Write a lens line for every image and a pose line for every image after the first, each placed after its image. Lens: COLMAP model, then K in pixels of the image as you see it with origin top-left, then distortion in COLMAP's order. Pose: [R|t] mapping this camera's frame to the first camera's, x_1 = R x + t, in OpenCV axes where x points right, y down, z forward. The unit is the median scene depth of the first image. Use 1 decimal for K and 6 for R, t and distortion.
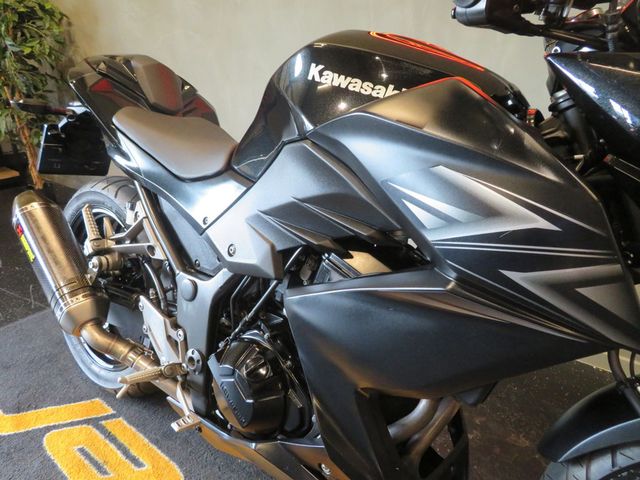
lens RADIAL K [[457.2, 0, 320.0], [0, 457.2, 240.0], [0, 0, 1]] dist [-0.002983, -0.007137]
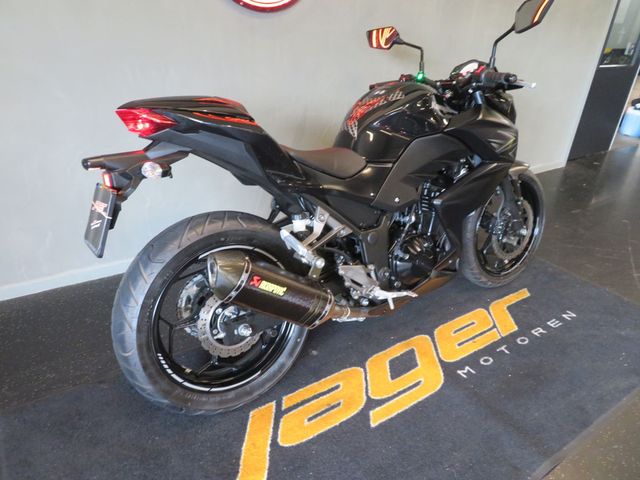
lens RADIAL K [[450.7, 0, 320.0], [0, 450.7, 240.0], [0, 0, 1]] dist [-0.004485, 0.001293]
pose [[0.287629, -0.407784, 0.866592, -1.712736], [0.299031, 0.897831, 0.323233, -0.459908], [-0.909862, 0.166167, 0.380183, 0.524261]]
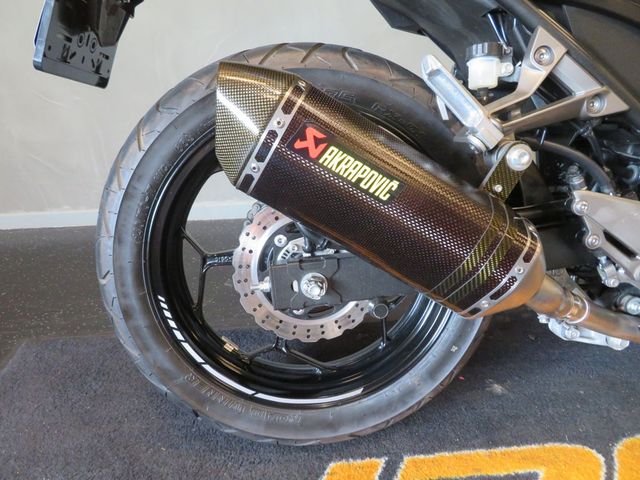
lens RADIAL K [[463.1, 0, 318.5], [0, 463.1, 241.6], [0, 0, 1]] dist [-0.006830, 0.002579]
pose [[0.726757, -0.307668, 0.614137, -1.080111], [0.276661, 0.949461, 0.148261, 0.004046], [-0.628715, 0.062158, 0.775148, 0.792429]]
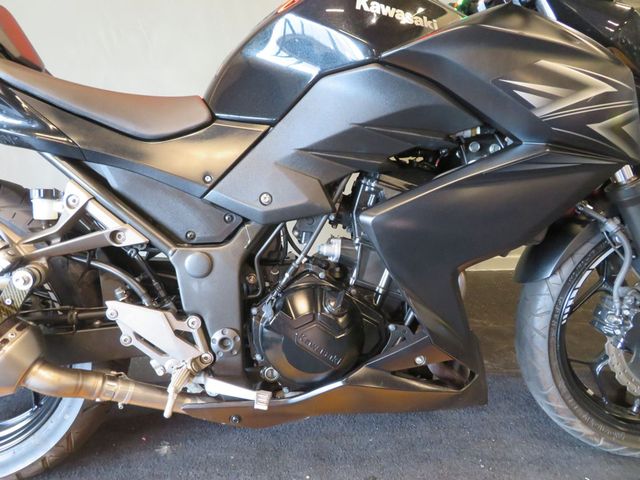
lens RADIAL K [[450.7, 0, 320.0], [0, 450.7, 240.0], [0, 0, 1]] dist [-0.004485, 0.001293]
pose [[0.750786, -0.222540, 0.621930, -0.604152], [0.235399, 0.969863, 0.062868, 0.062337], [-0.617178, 0.099201, 0.780545, 0.193381]]
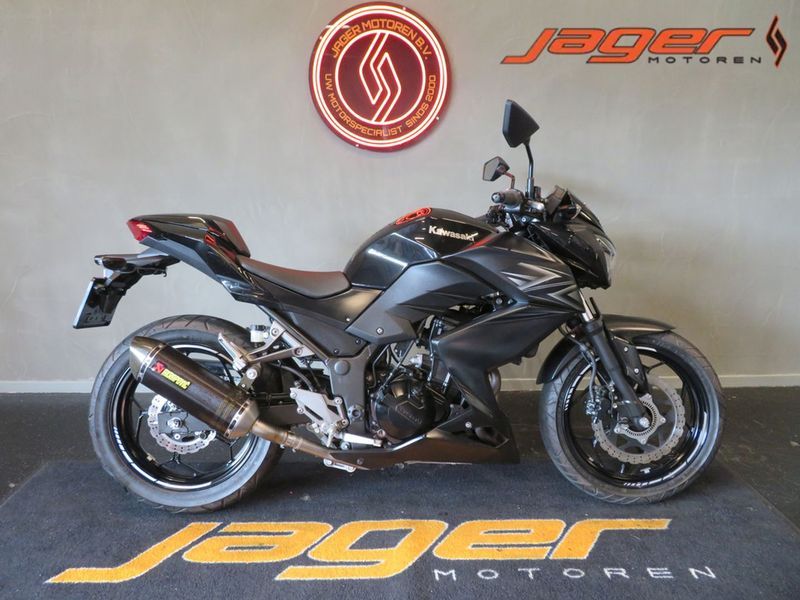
lens RADIAL K [[572.5, 0, 402.0], [0, 572.5, 302.9], [0, 0, 1]] dist [-0.002625, 0.000460]
pose [[0.765108, -0.142252, 0.627992, -1.247558], [0.232604, 0.970493, -0.063556, 0.064731], [-0.600421, 0.194701, 0.775620, -0.612485]]
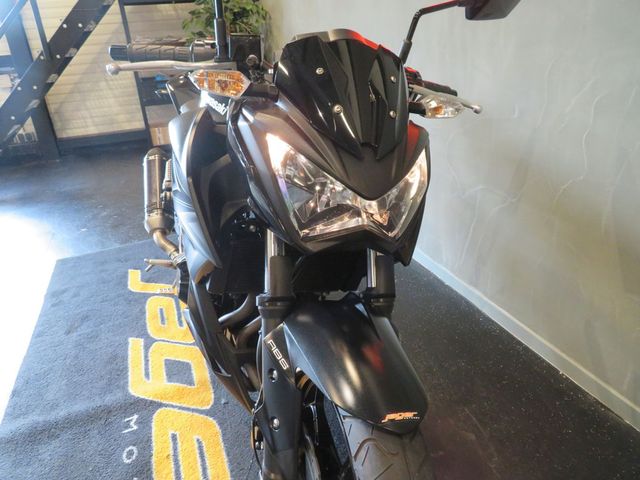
lens RADIAL K [[463.1, 0, 318.5], [0, 463.1, 241.6], [0, 0, 1]] dist [-0.006830, 0.002579]
pose [[0.857607, 0.181458, -0.481230, 0.885263], [-0.149704, 0.983250, 0.103966, -0.043821], [0.492035, -0.017120, 0.870407, -0.201298]]
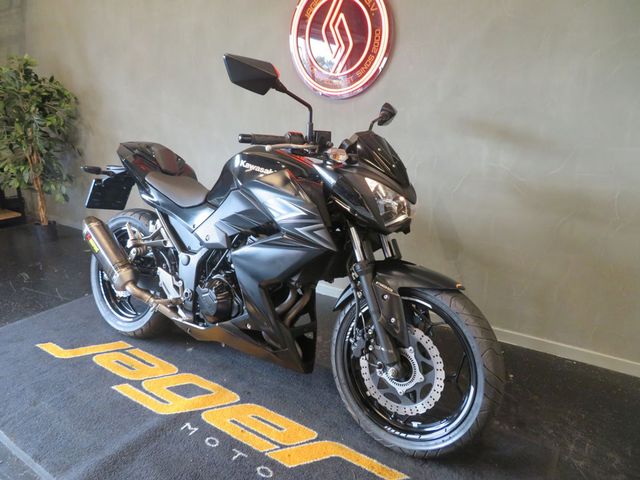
lens RADIAL K [[463.1, 0, 318.5], [0, 463.1, 241.6], [0, 0, 1]] dist [-0.006830, 0.002579]
pose [[0.996646, -0.007963, 0.081449, 0.136741], [0.015932, 0.995092, -0.097659, 0.230126], [-0.080272, 0.098629, 0.991881, -1.087396]]
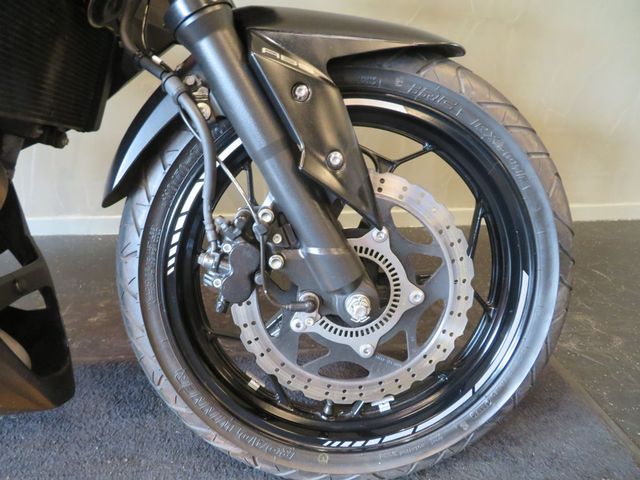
lens RADIAL K [[463.1, 0, 318.5], [0, 463.1, 241.6], [0, 0, 1]] dist [-0.006830, 0.002579]
pose [[0.717484, -0.255596, 0.647988, 0.135661], [0.240318, 0.963960, 0.114139, 0.368139], [-0.653808, 0.073830, 0.753050, 0.068342]]
